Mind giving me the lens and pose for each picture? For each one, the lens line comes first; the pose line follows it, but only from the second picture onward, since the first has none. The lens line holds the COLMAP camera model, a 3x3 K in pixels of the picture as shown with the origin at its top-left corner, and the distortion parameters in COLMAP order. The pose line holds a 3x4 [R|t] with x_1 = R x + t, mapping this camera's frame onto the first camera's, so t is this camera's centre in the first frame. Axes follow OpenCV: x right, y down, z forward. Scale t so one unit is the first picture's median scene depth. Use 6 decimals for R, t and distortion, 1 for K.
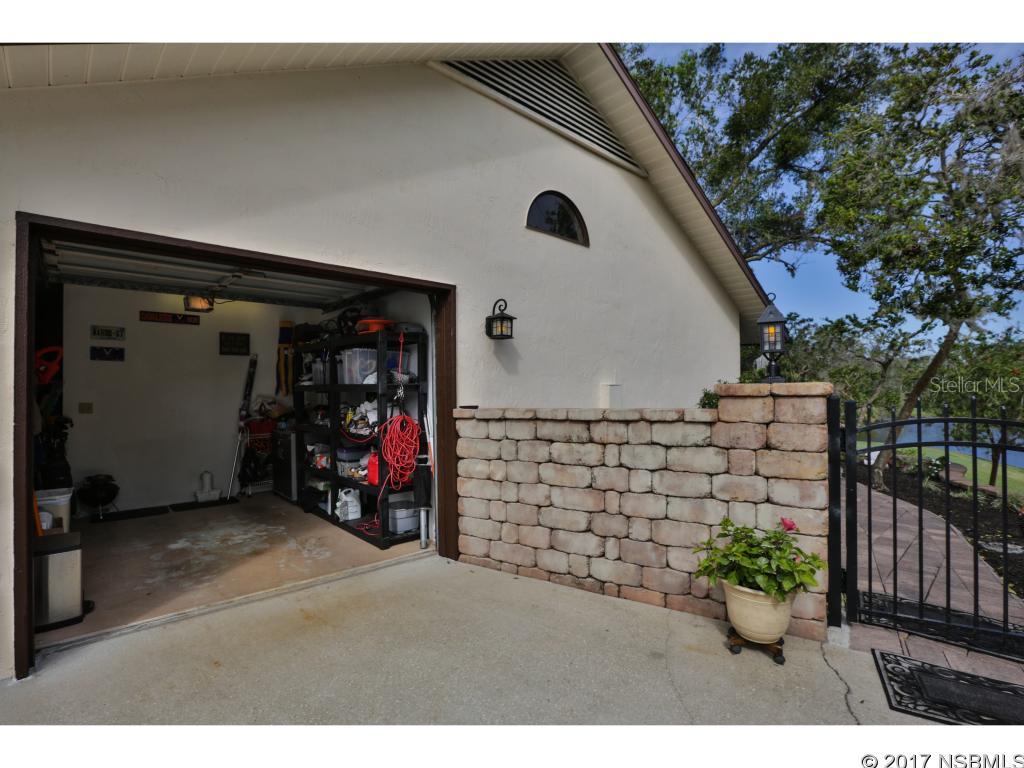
lens RADIAL K [[464.2, 0, 513.2], [0, 464.2, 387.1], [0, 0, 1]] dist [-0.002316, -0.000053]
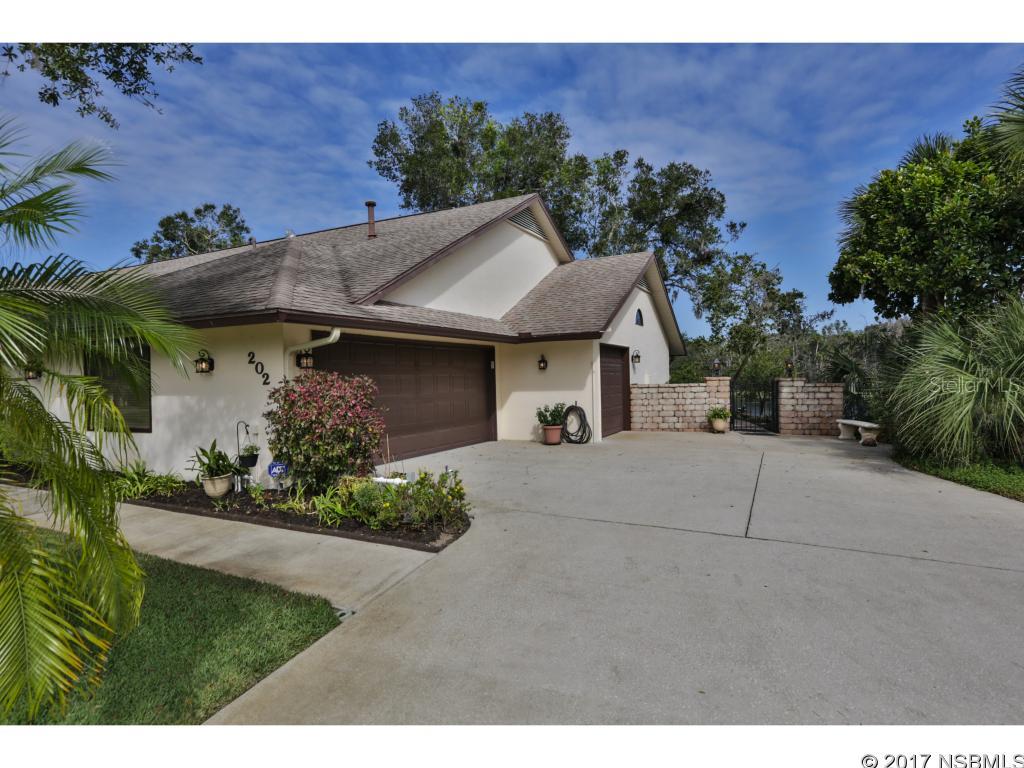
lens RADIAL K [[543.6, 0, 511.3], [0, 543.6, 381.7], [0, 0, 1]] dist [0.001236, 0.000039]
pose [[0.929991, -0.011262, 0.367409, -2.566028], [0.001758, 0.999655, 0.026191, -0.083371], [-0.367577, -0.023712, 0.929691, -2.495909]]
